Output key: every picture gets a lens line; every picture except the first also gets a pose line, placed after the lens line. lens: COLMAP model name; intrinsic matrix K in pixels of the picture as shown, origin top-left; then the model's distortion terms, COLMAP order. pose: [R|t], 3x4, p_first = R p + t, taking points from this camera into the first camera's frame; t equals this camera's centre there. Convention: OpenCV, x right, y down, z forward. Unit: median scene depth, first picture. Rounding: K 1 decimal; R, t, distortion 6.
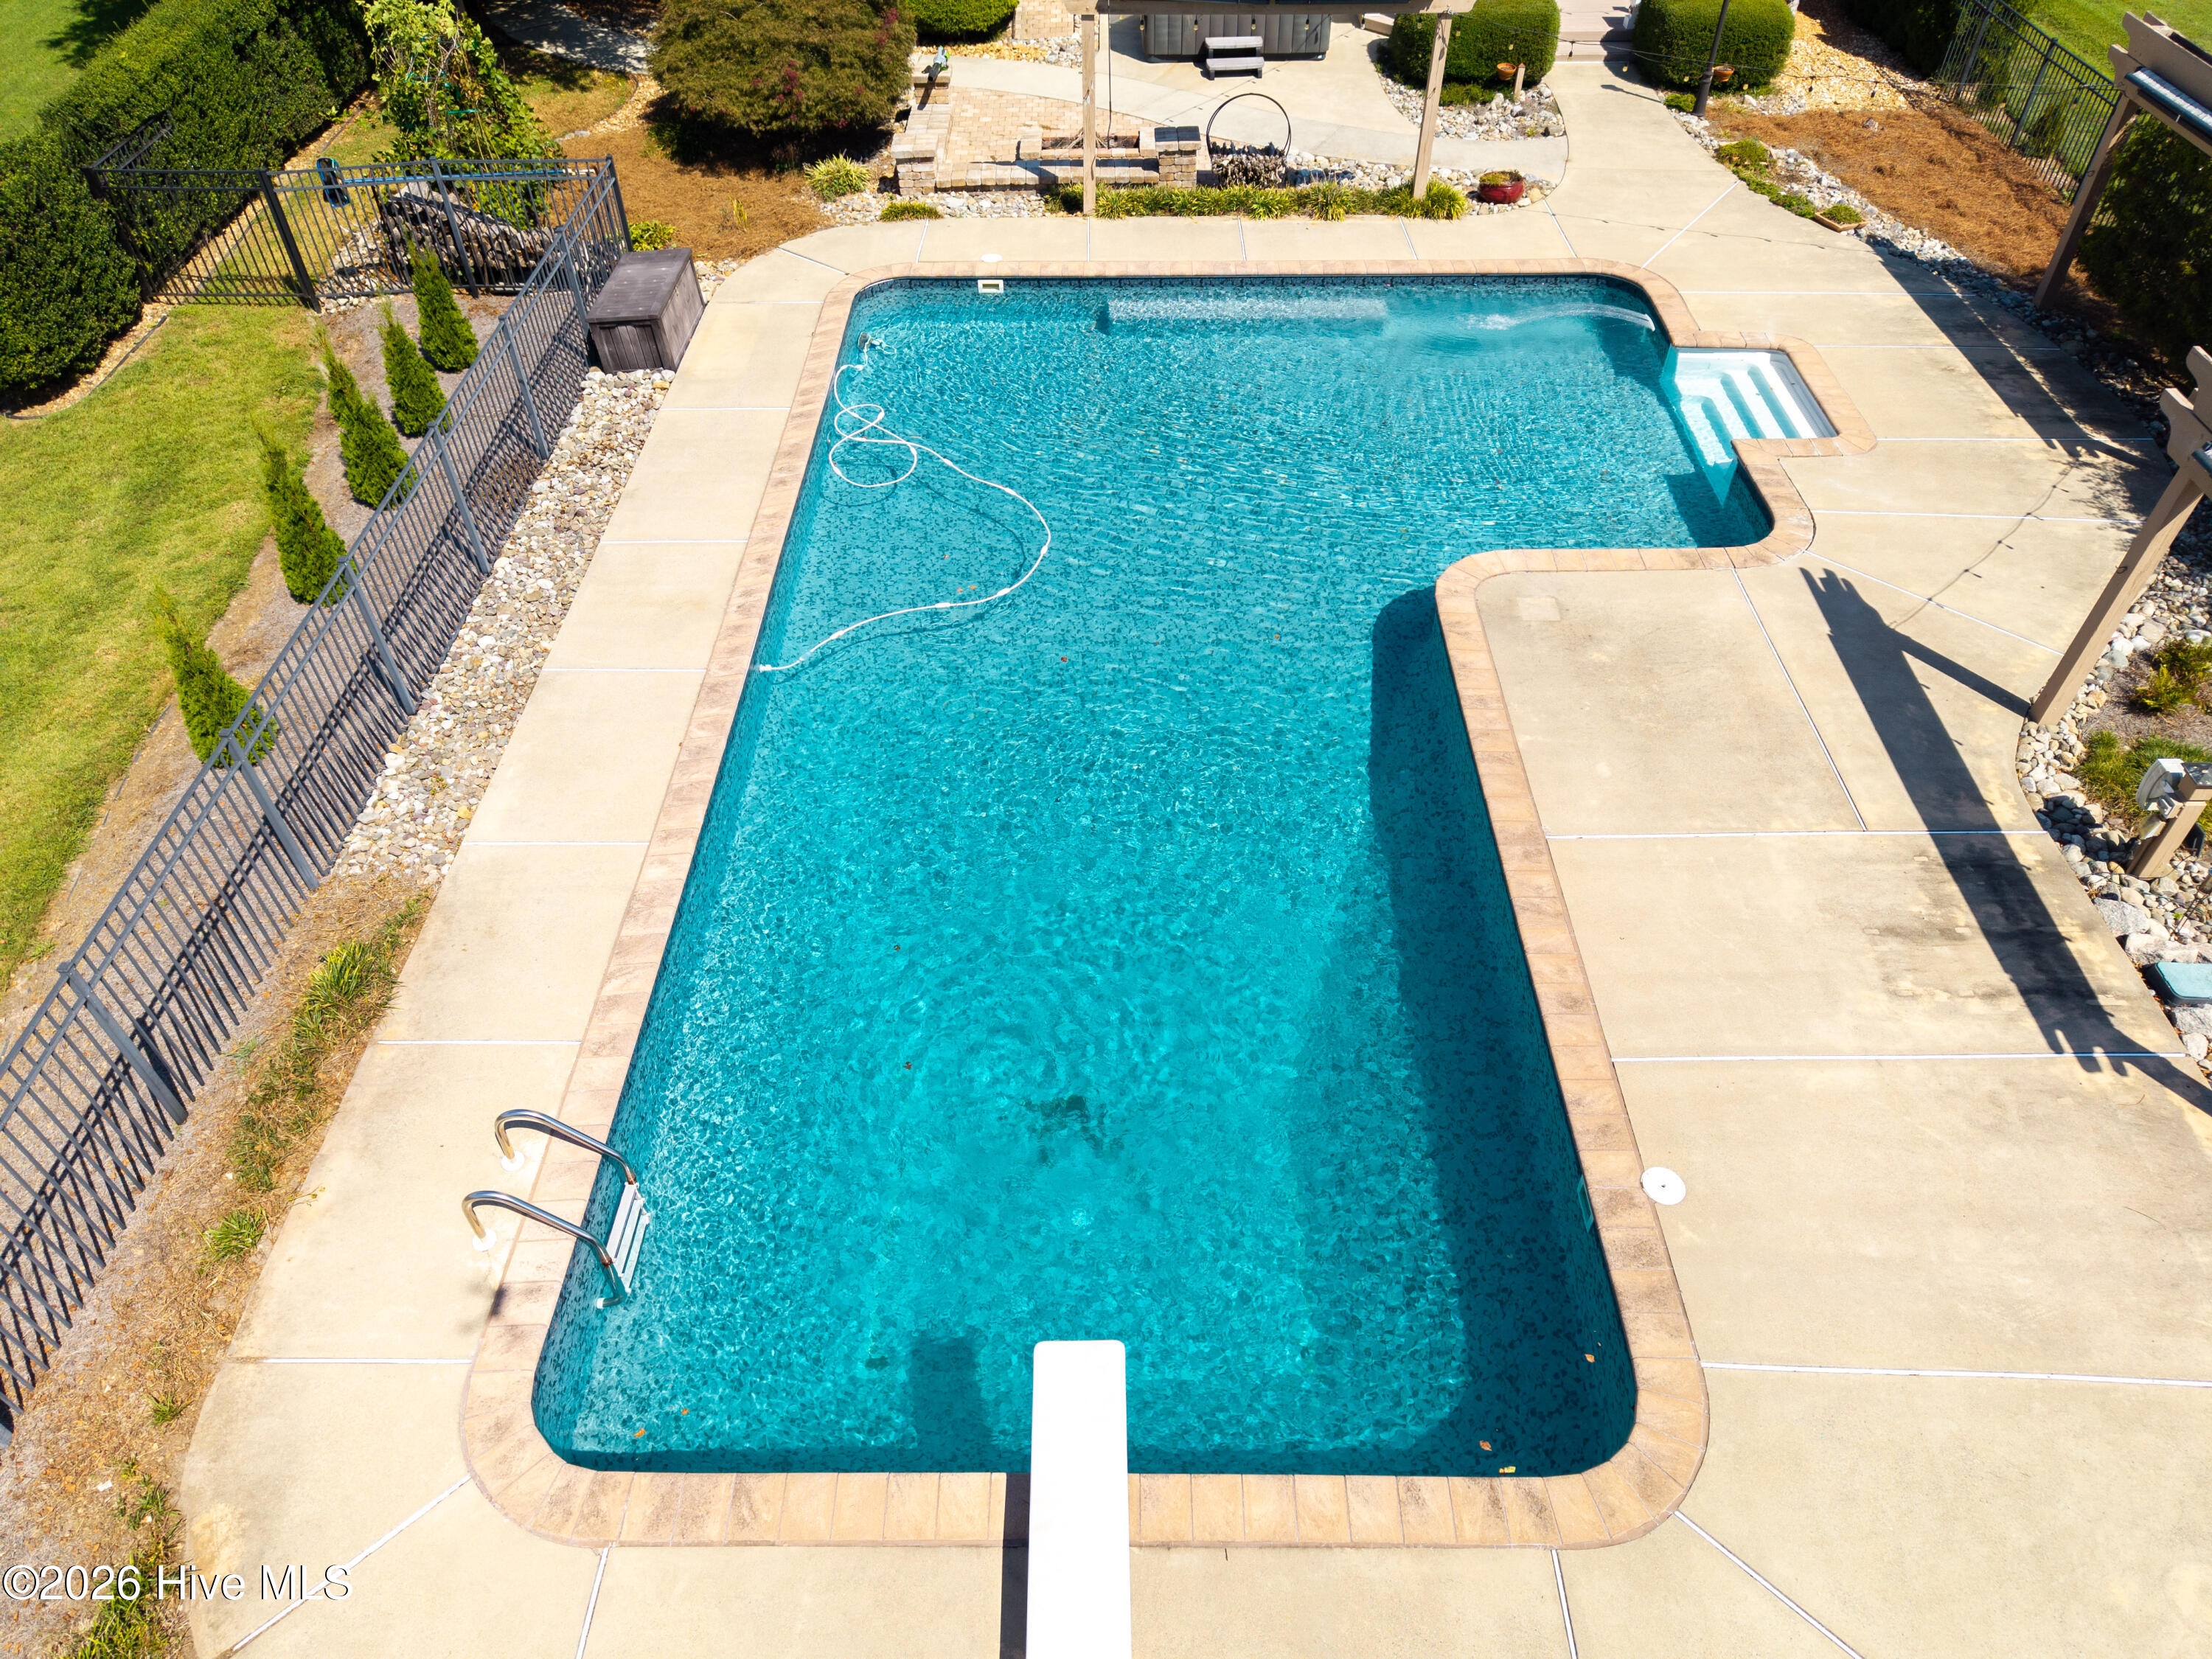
lens RADIAL K [[1477.4, 0, 1116.1], [0, 1477.4, 831.8], [0, 0, 1]] dist [0.039518, -0.039103]
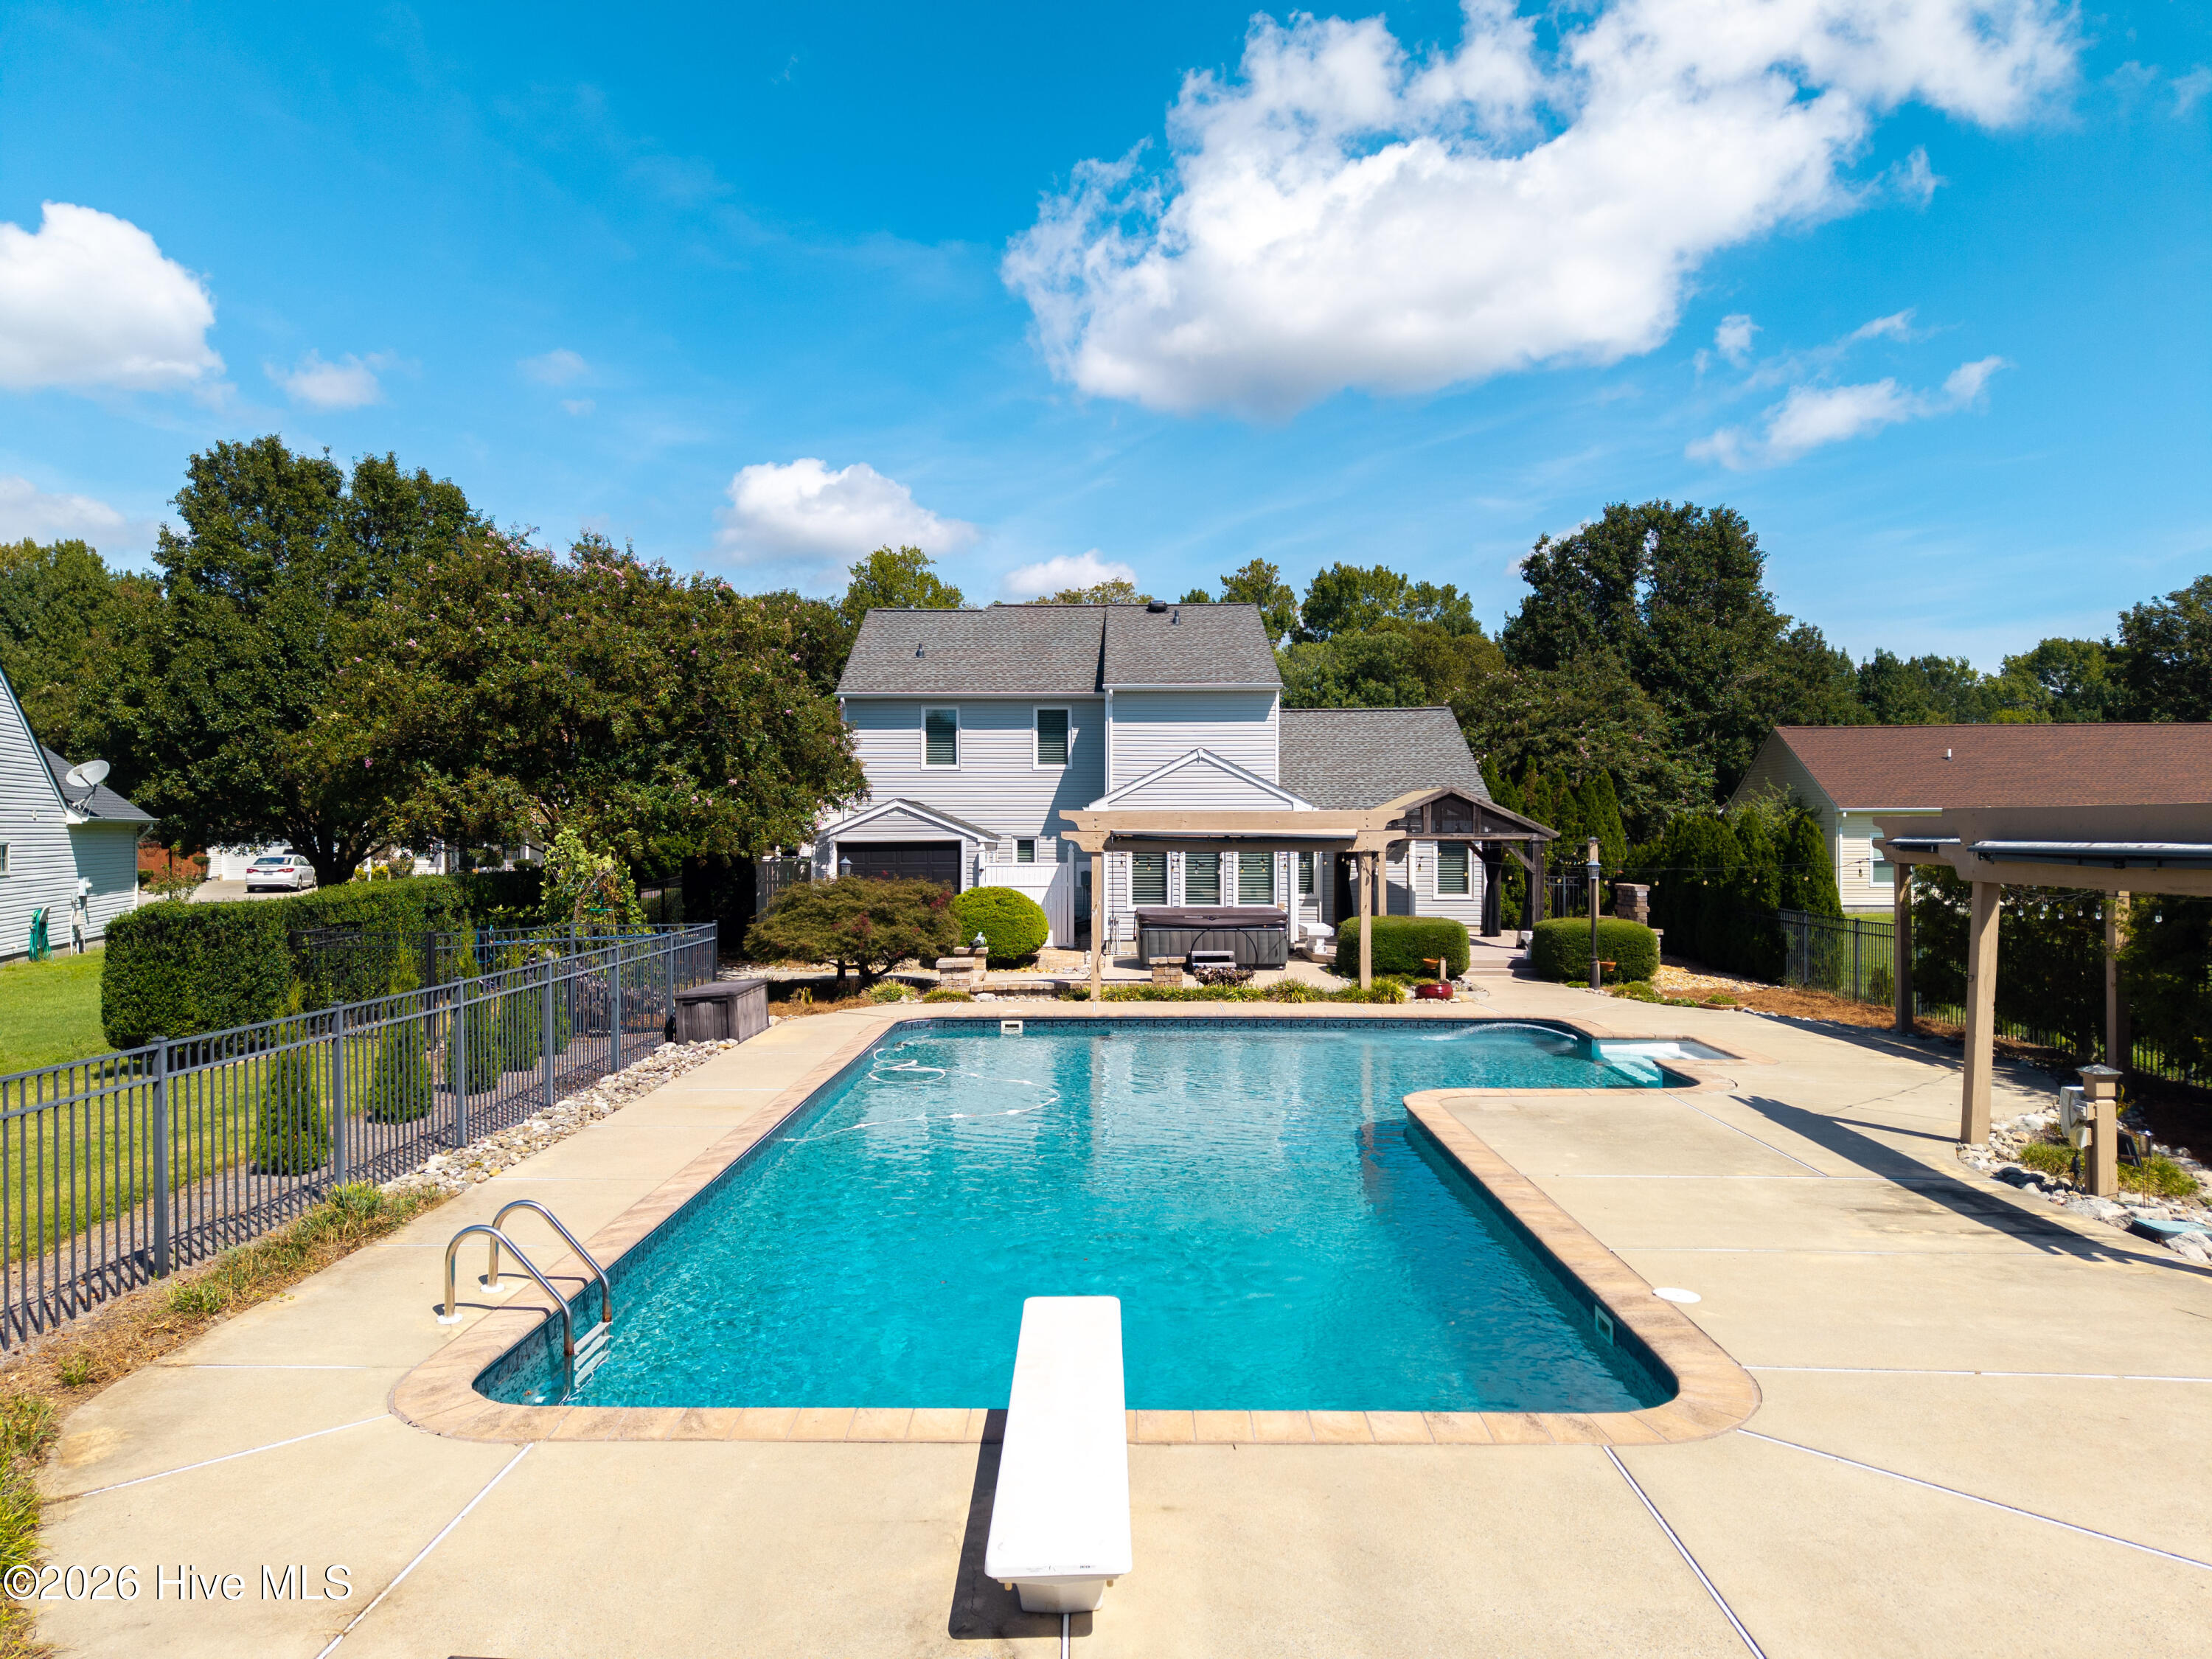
lens RADIAL K [[1477.4, 0, 1119.3], [0, 1477.4, 793.4], [0, 0, 1]] dist [0.039518, -0.039103]
pose [[0.999996, 0.002441, -0.001083, 0.002468], [-0.002481, 0.699058, -0.715061, 0.343549], [-0.000988, 0.715061, 0.699061, 0.043868]]
